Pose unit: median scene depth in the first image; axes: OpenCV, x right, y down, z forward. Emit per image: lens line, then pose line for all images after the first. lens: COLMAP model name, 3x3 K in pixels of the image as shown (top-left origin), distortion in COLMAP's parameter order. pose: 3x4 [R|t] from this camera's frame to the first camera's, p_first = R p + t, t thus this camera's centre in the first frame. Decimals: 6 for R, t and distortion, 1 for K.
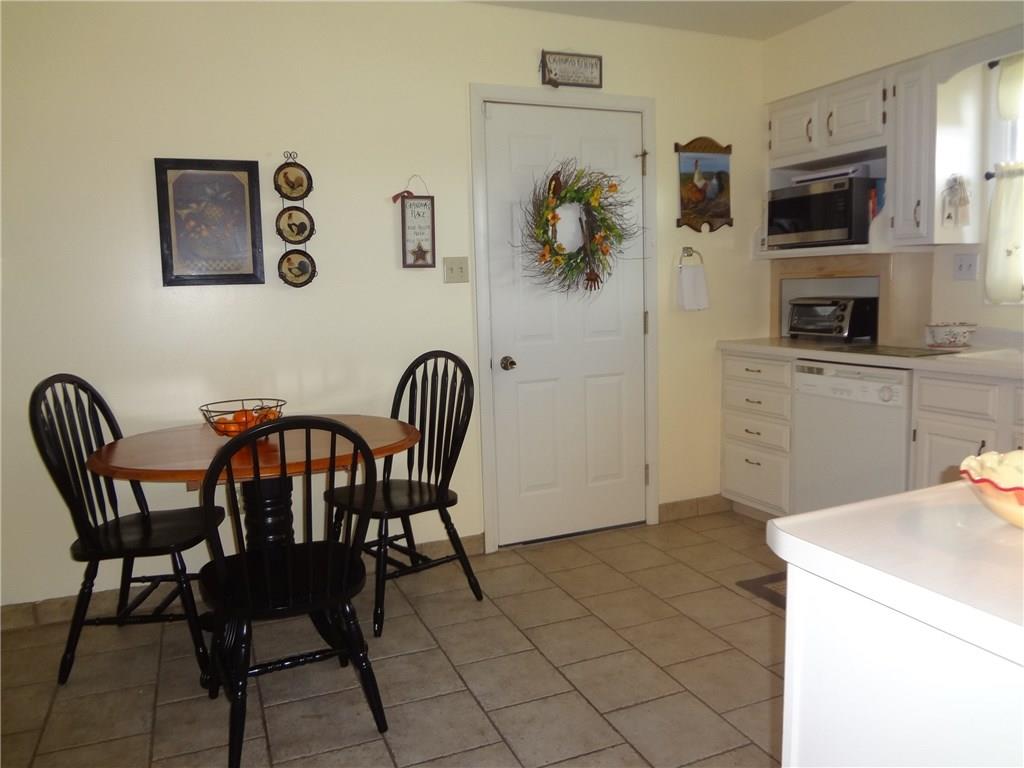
lens RADIAL K [[766.6, 0, 512.5], [0, 766.6, 381.9], [0, 0, 1]] dist [-0.053459, 0.008576]
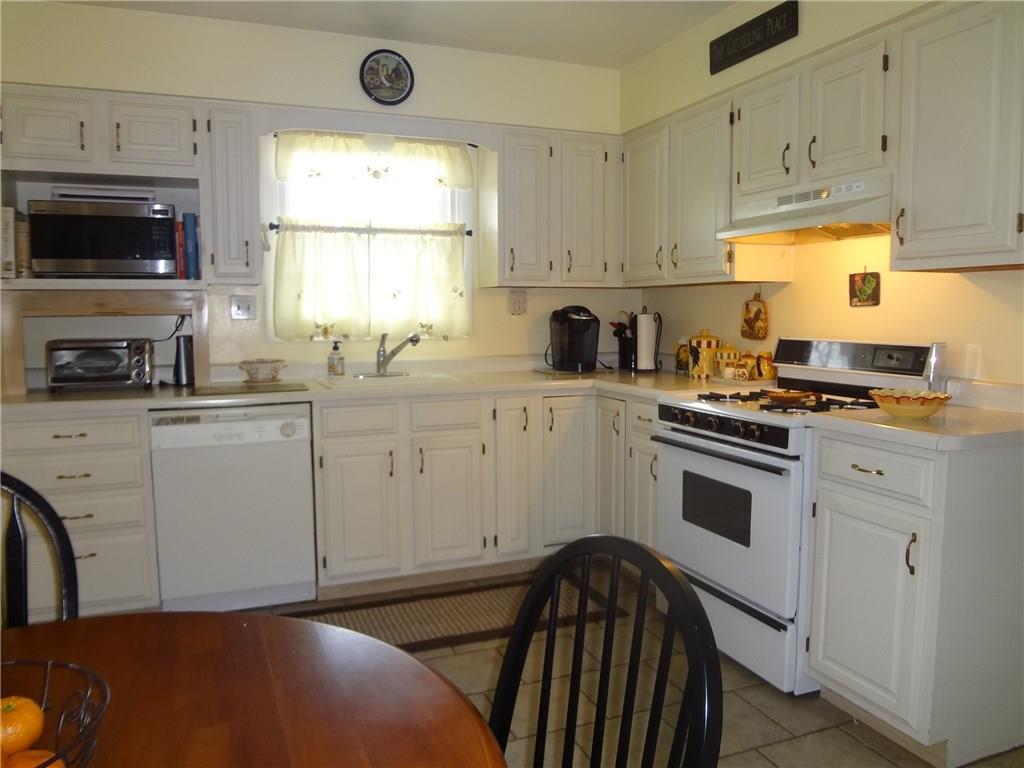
lens RADIAL K [[766.6, 0, 511.3], [0, 766.6, 379.9], [0, 0, 1]] dist [-0.053459, 0.008576]
pose [[0.008247, -0.057610, 0.998305, -0.484165], [0.128055, 0.990180, 0.056083, -0.063852], [-0.991733, 0.127375, 0.015543, 0.629033]]
